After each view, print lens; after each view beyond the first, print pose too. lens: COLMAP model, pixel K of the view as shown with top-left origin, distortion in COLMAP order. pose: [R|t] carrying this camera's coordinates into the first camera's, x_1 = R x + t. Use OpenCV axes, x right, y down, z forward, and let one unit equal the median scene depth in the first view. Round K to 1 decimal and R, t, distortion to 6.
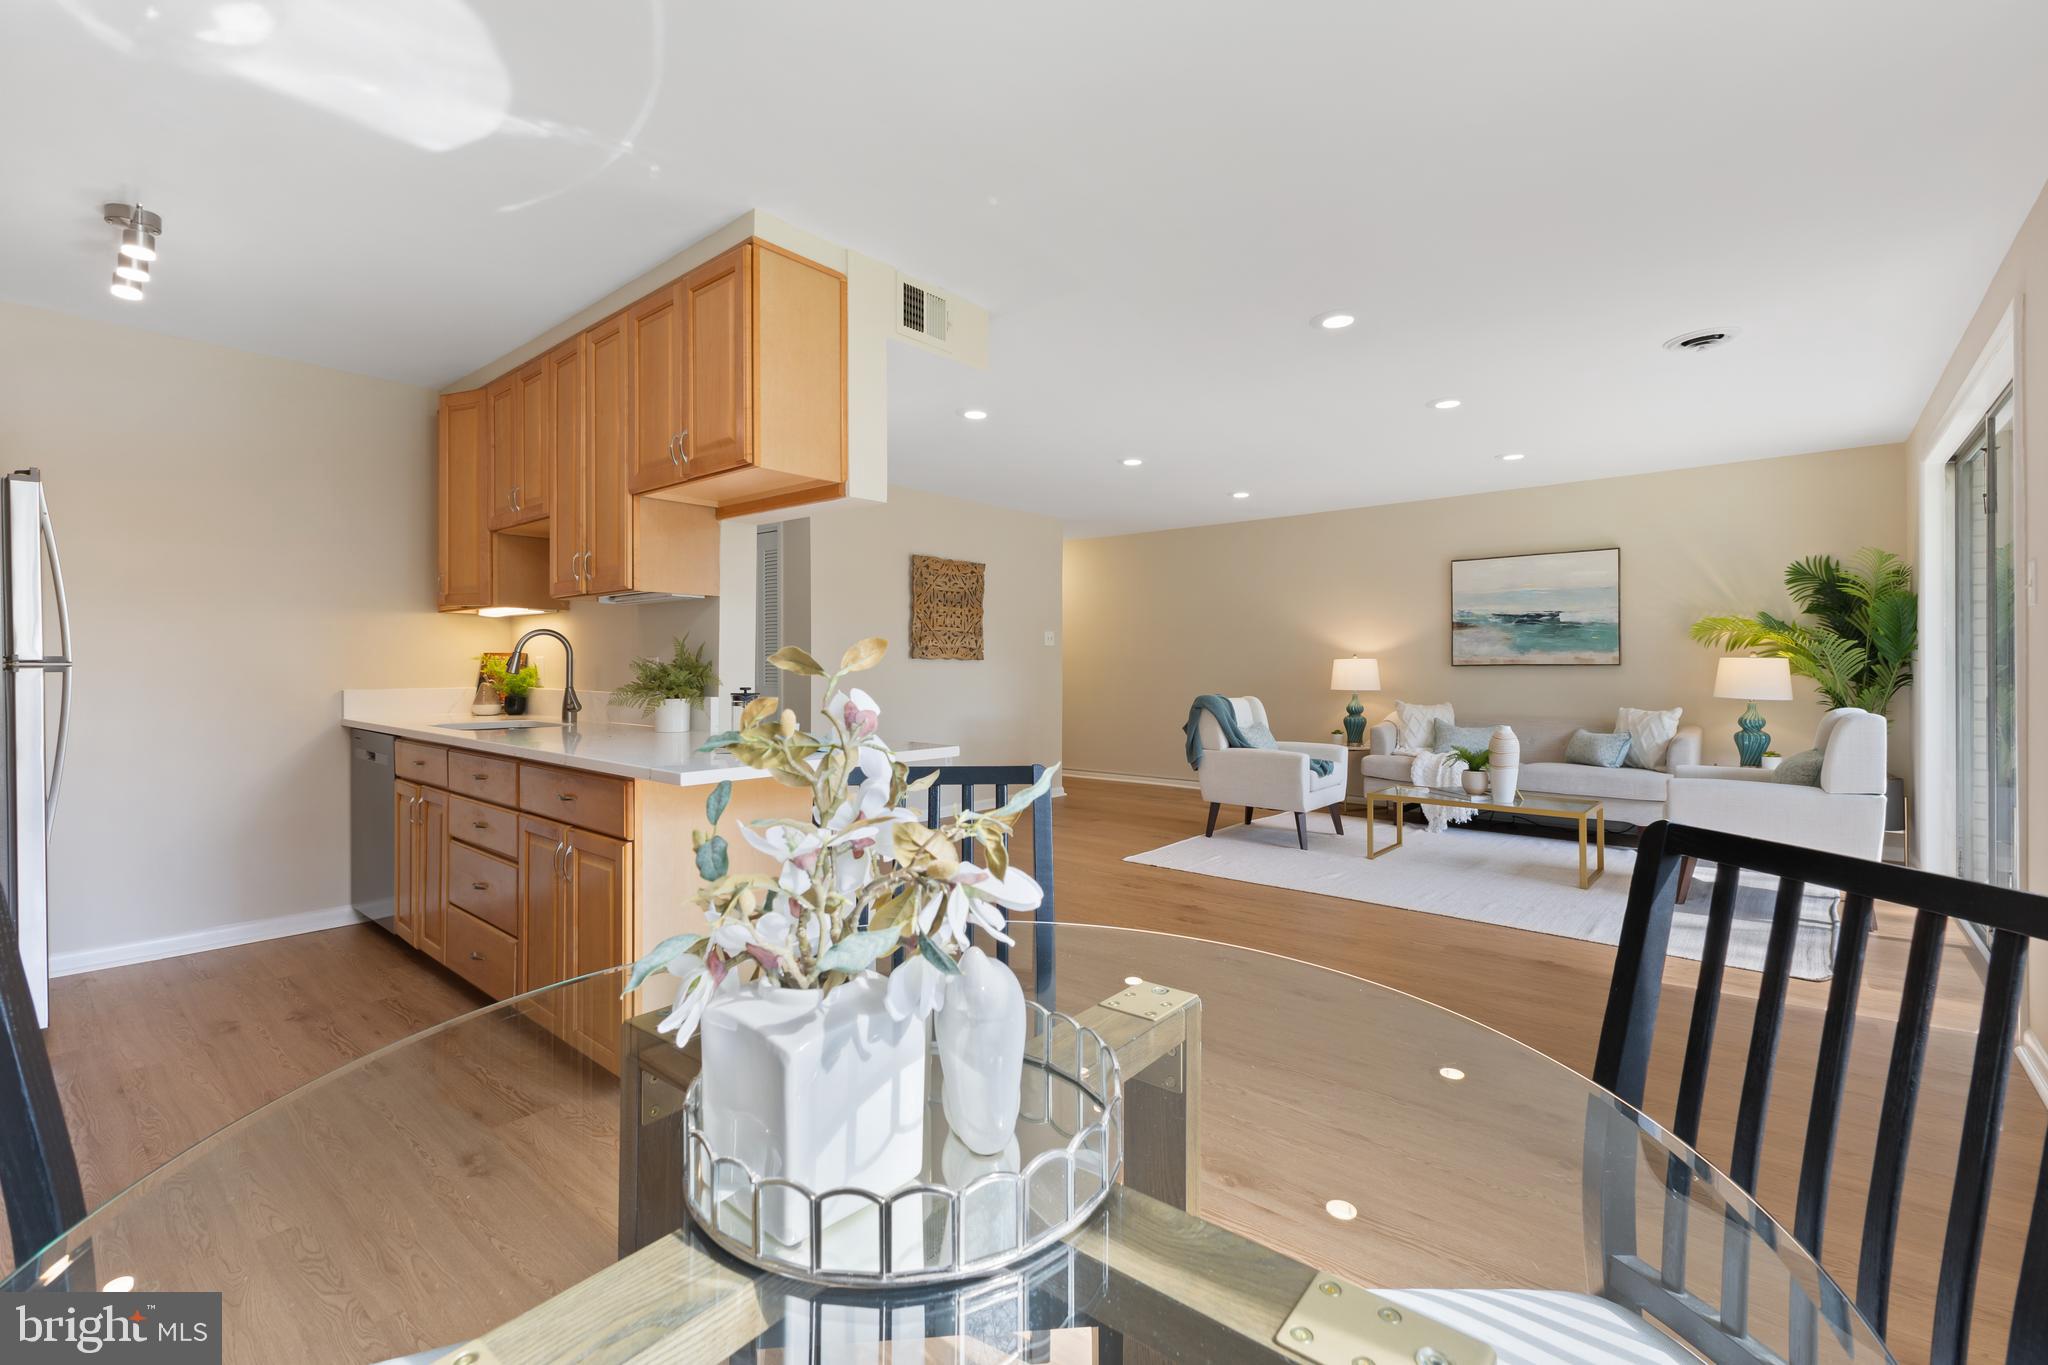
lens RADIAL K [[888.5, 0, 1026.0], [0, 888.5, 666.9], [0, 0, 1]] dist [0.007737, -0.000455]
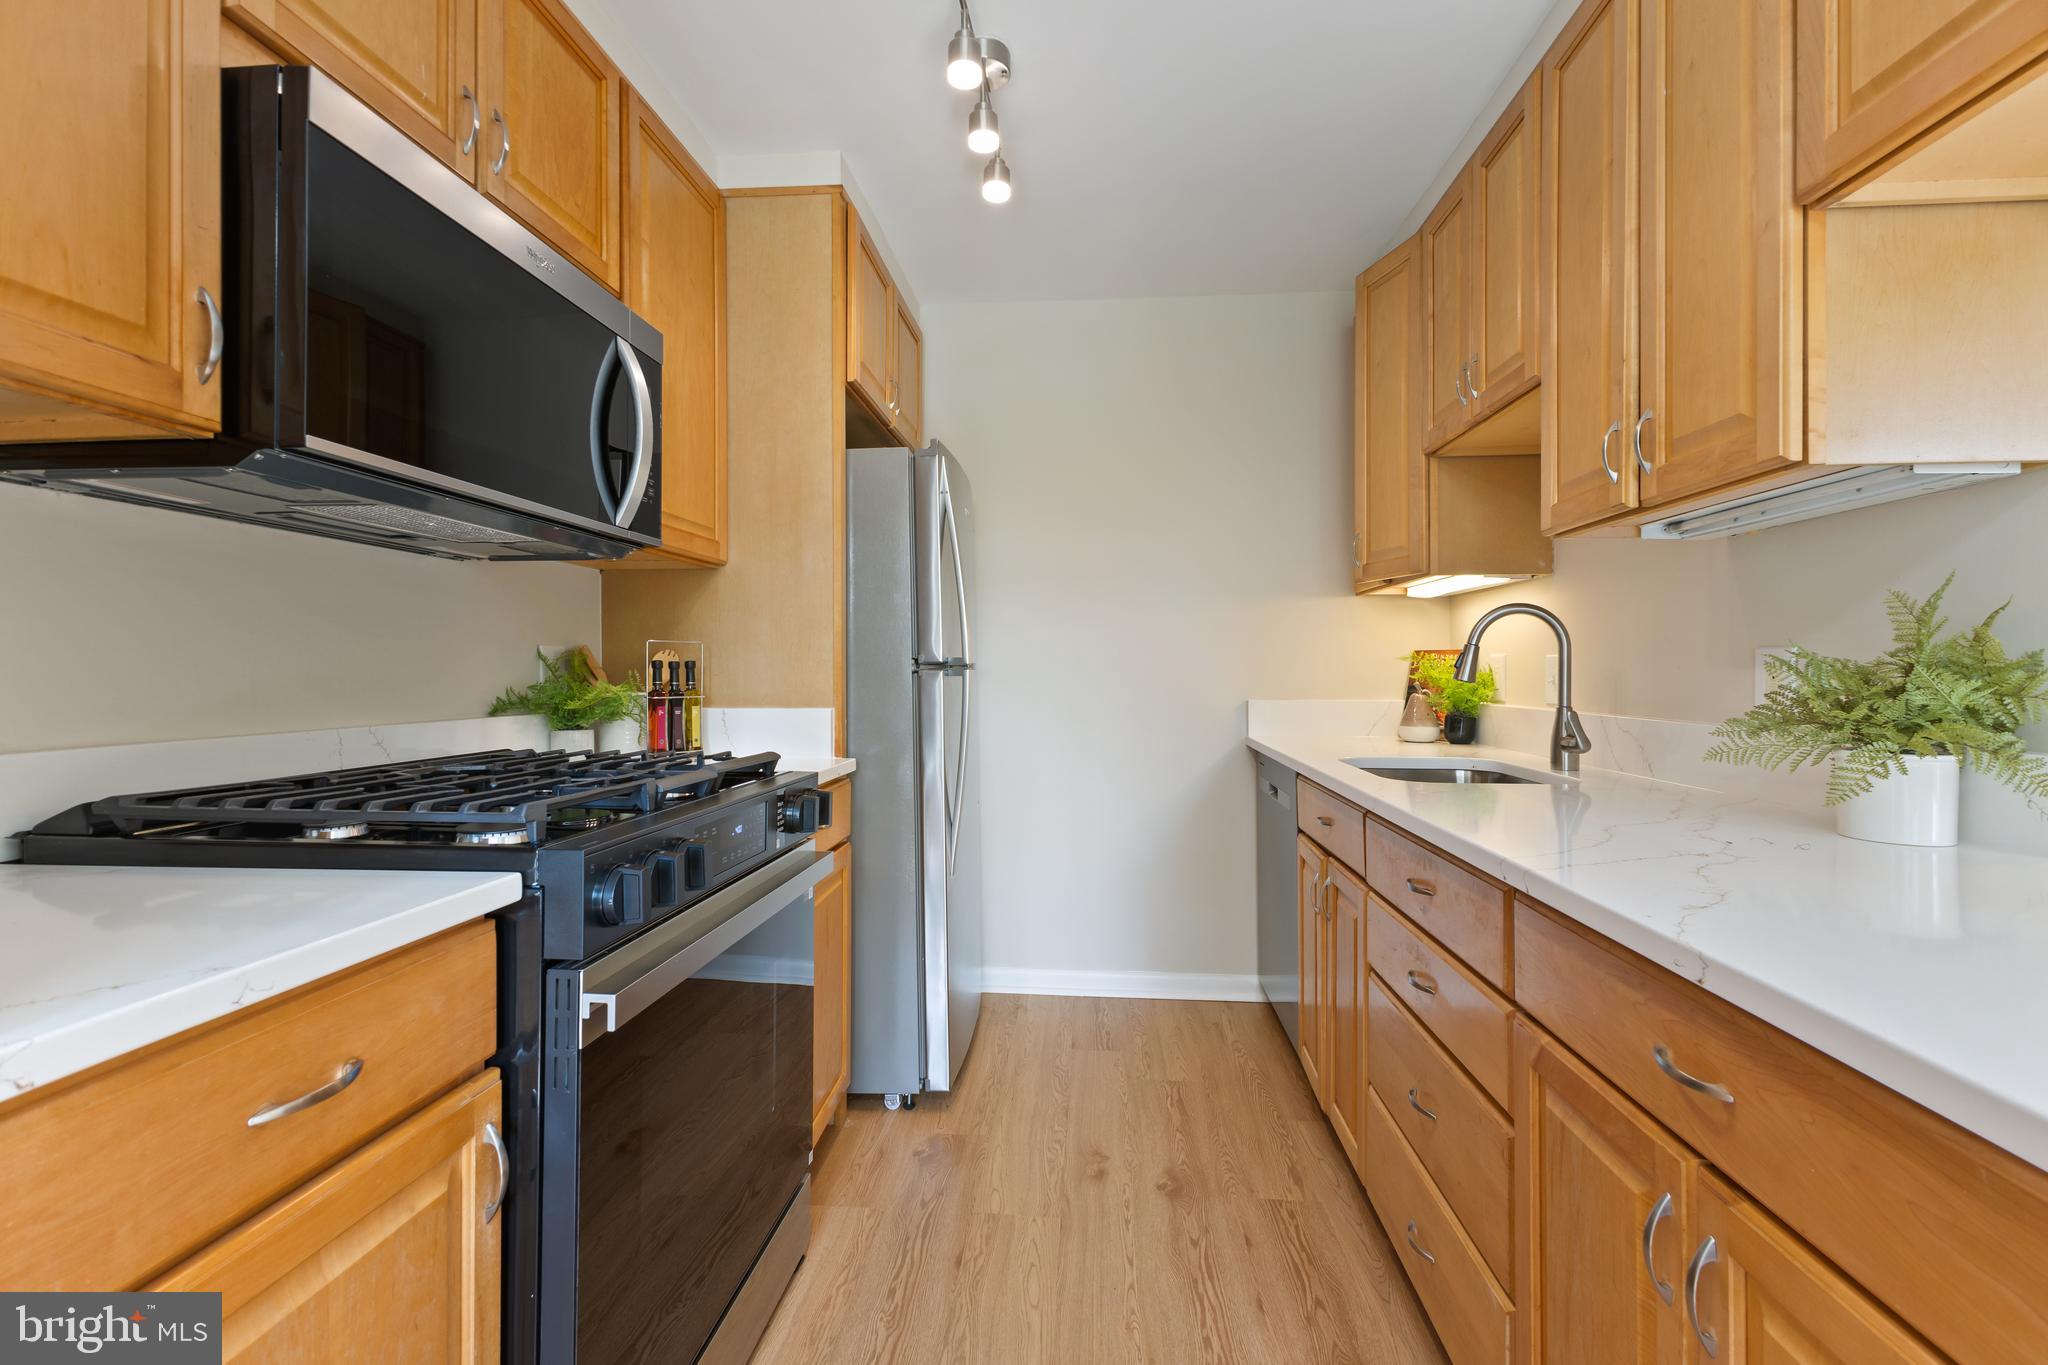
lens RADIAL K [[888.5, 0, 1024.1], [0, 888.5, 668.8], [0, 0, 1]] dist [0.007737, -0.000455]
pose [[0.584084, -0.003607, -0.811686, -0.261779], [0.000654, 0.999992, -0.003974, 0.001302], [0.811693, 0.001790, 0.584081, 0.408884]]
